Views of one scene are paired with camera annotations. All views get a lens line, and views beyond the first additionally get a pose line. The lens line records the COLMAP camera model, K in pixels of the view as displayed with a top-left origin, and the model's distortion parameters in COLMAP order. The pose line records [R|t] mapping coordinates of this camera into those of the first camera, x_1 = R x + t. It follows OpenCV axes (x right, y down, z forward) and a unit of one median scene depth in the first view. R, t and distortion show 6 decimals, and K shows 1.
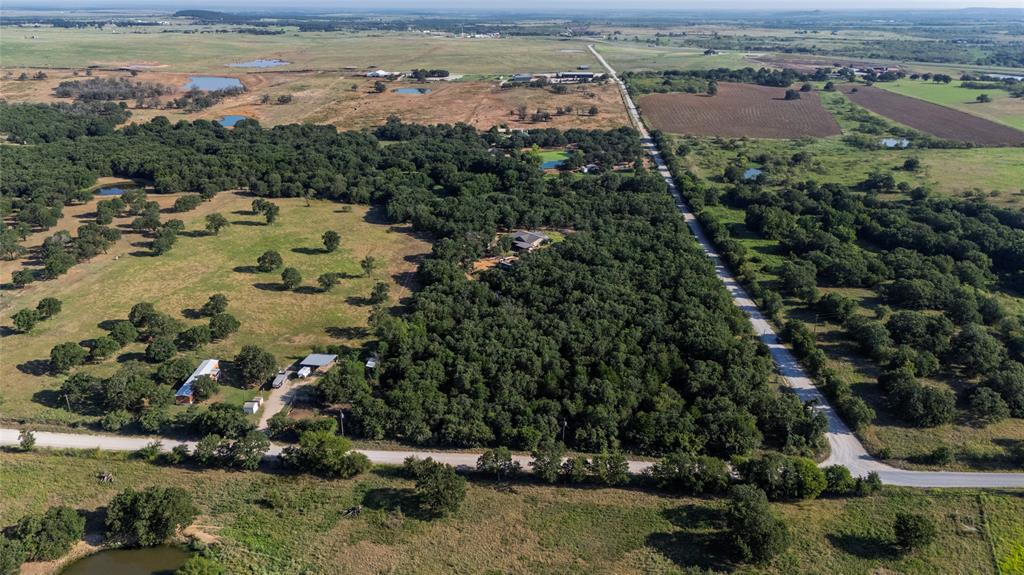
lens RADIAL K [[748.1, 0, 514.0], [0, 748.1, 298.7], [0, 0, 1]] dist [0.065135, -0.063900]
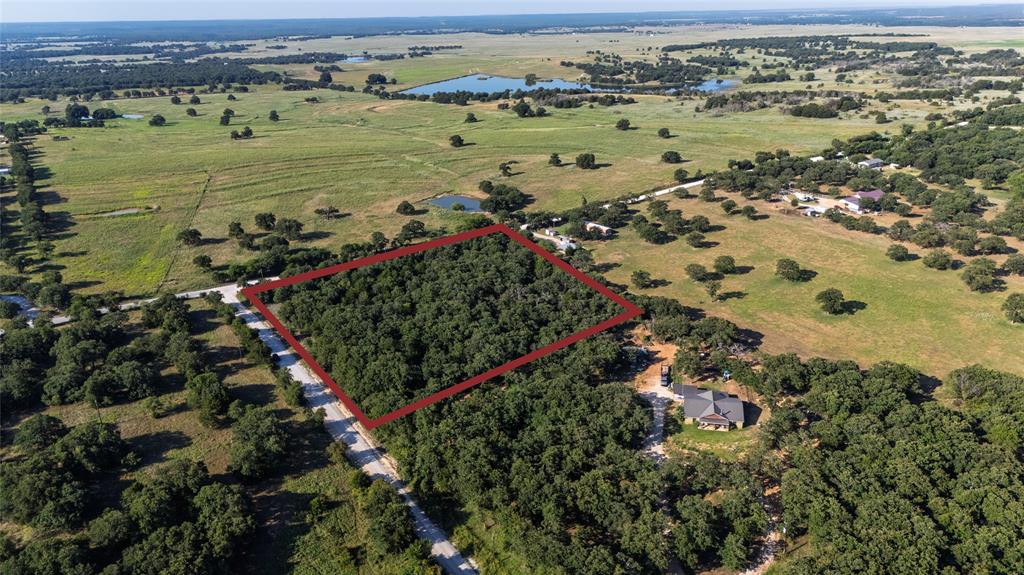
lens RADIAL K [[748.1, 0, 514.0], [0, 748.1, 298.7], [0, 0, 1]] dist [0.065135, -0.063900]
pose [[-0.790903, 0.219895, -0.571069, 0.553356], [-0.216575, 0.772224, 0.597298, -0.553863], [0.572336, 0.596084, -0.563131, 1.422875]]
